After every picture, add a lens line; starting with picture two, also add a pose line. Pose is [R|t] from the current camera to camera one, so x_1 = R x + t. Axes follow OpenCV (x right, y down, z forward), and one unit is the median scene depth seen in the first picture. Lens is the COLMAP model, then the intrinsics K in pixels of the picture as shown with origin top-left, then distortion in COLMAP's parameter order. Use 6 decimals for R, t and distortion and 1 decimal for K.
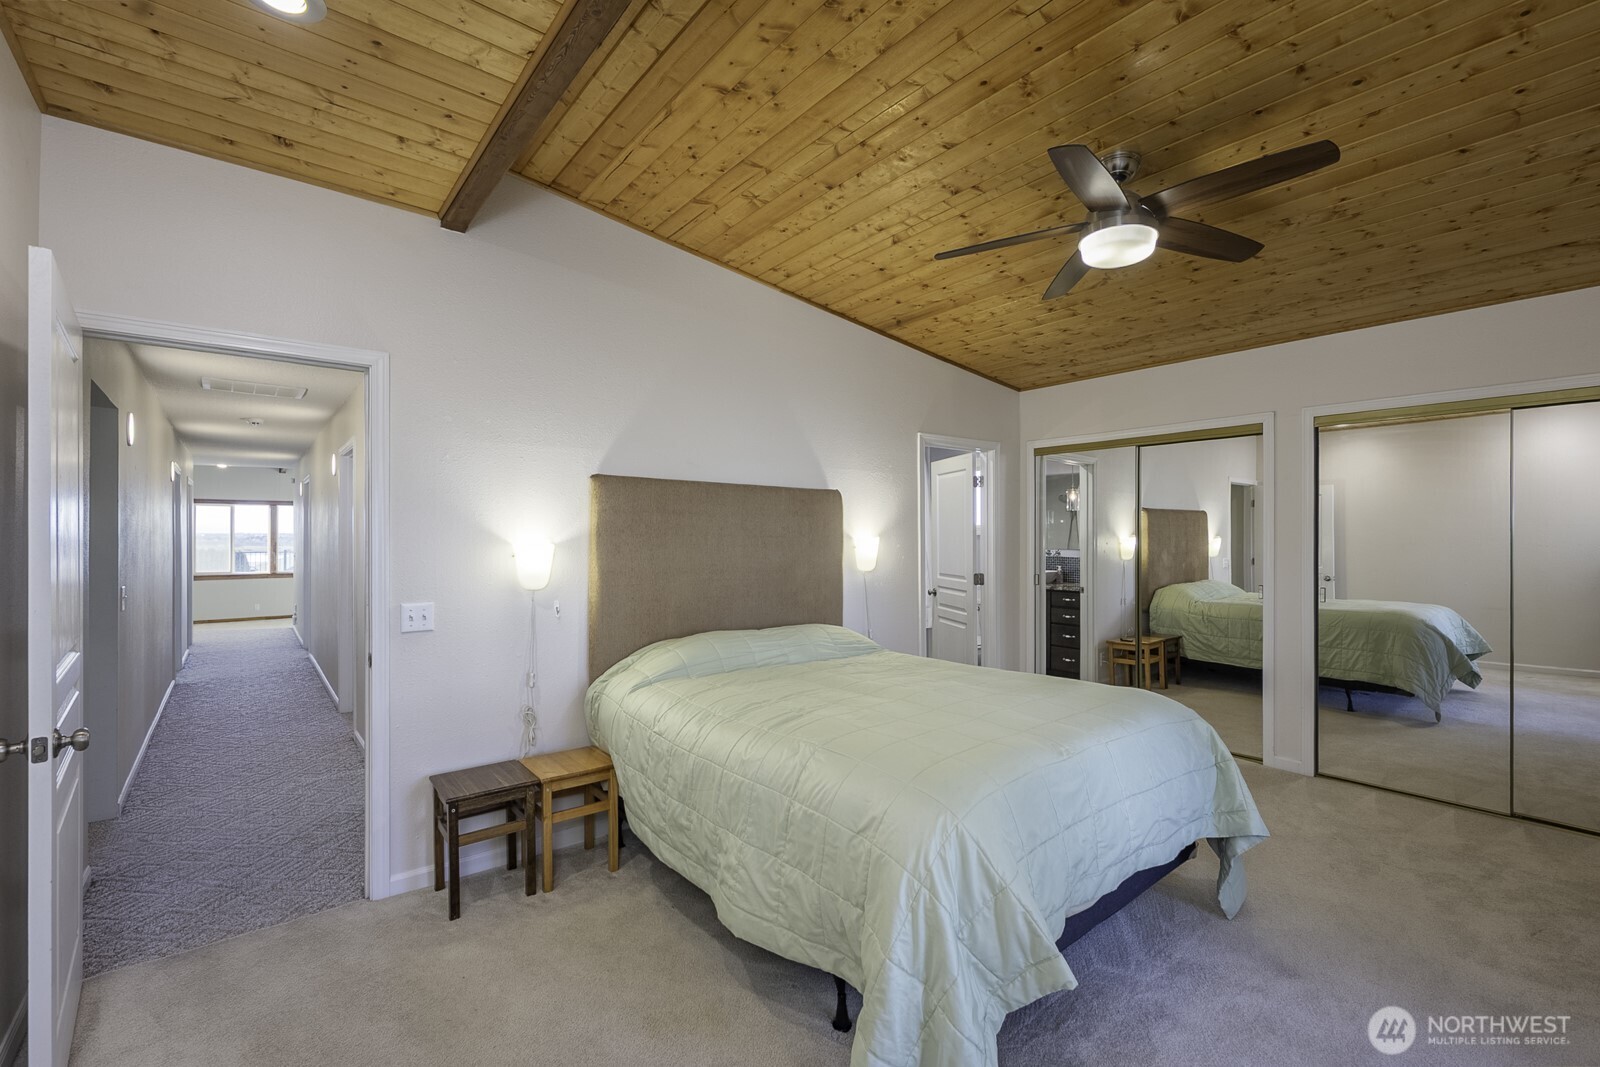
lens RADIAL K [[687.9, 0, 800.0], [0, 687.9, 533.5], [0, 0, 1]] dist [0.000116, 0.000063]
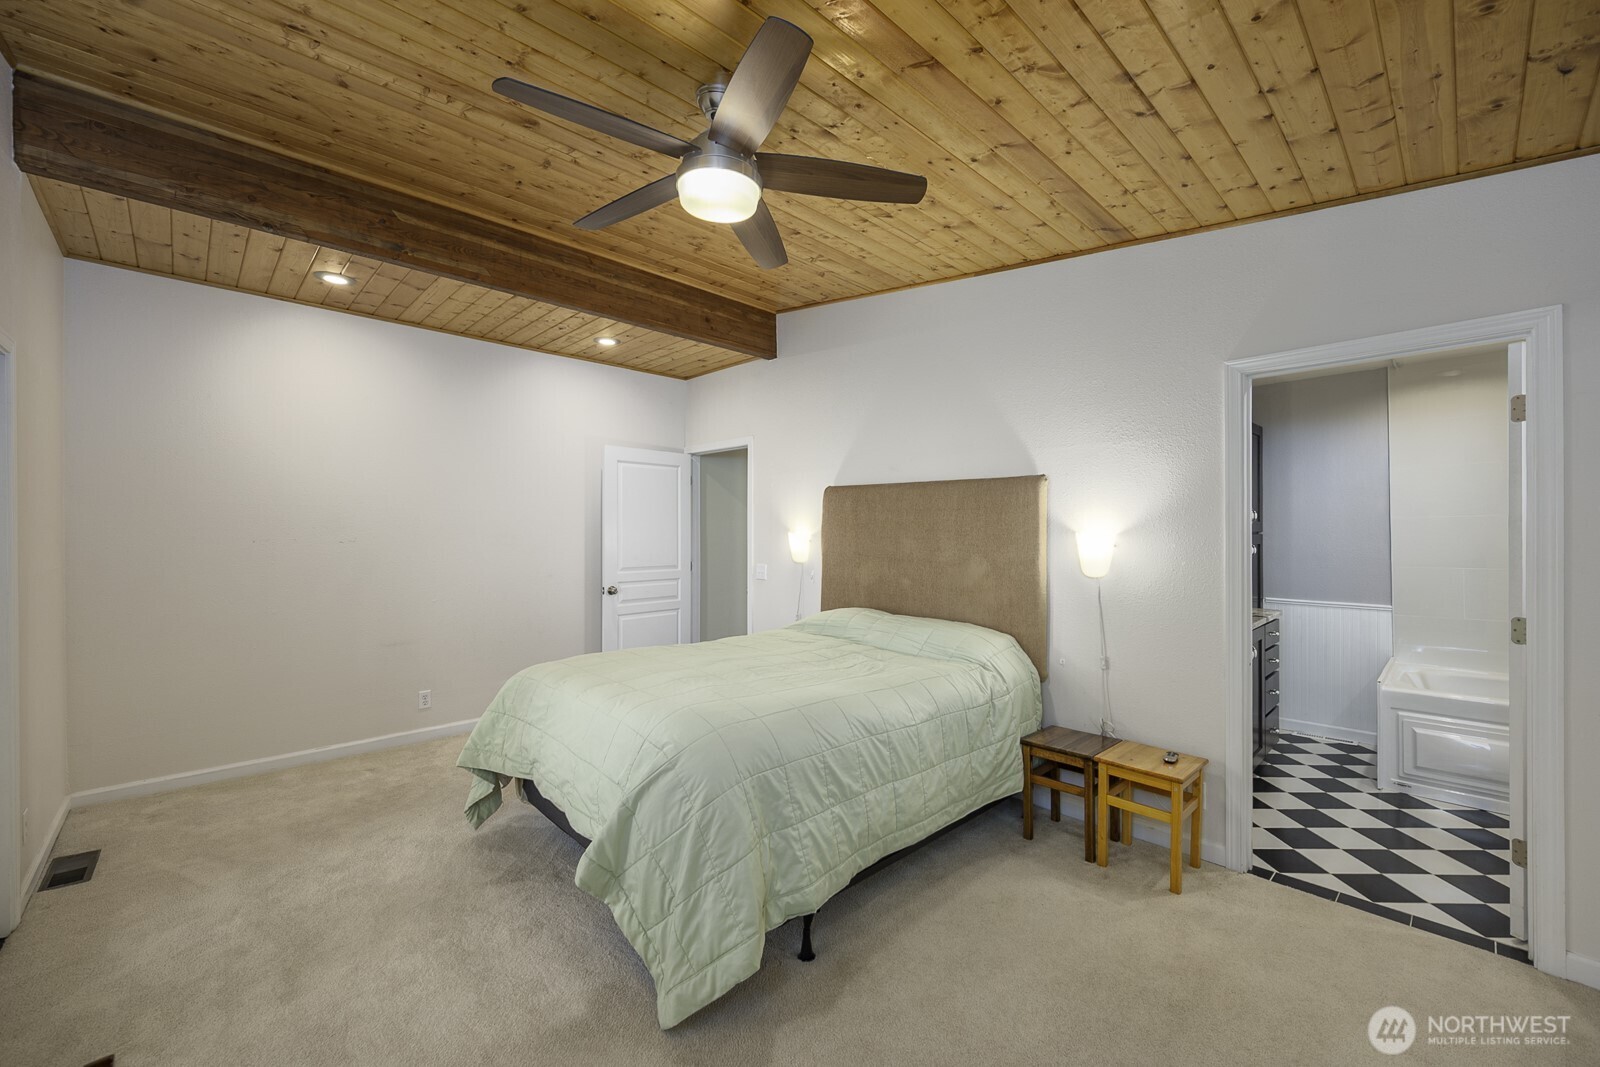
lens RADIAL K [[635.2, 0, 802.4], [0, 635.2, 534.5], [0, 0, 1]] dist [-0.002230, -0.000153]
pose [[0.079927, 0.006340, -0.996781, 0.927234], [0.000589, 0.999979, 0.006407, 0.003728], [0.996801, -0.001099, 0.079922, 0.759604]]
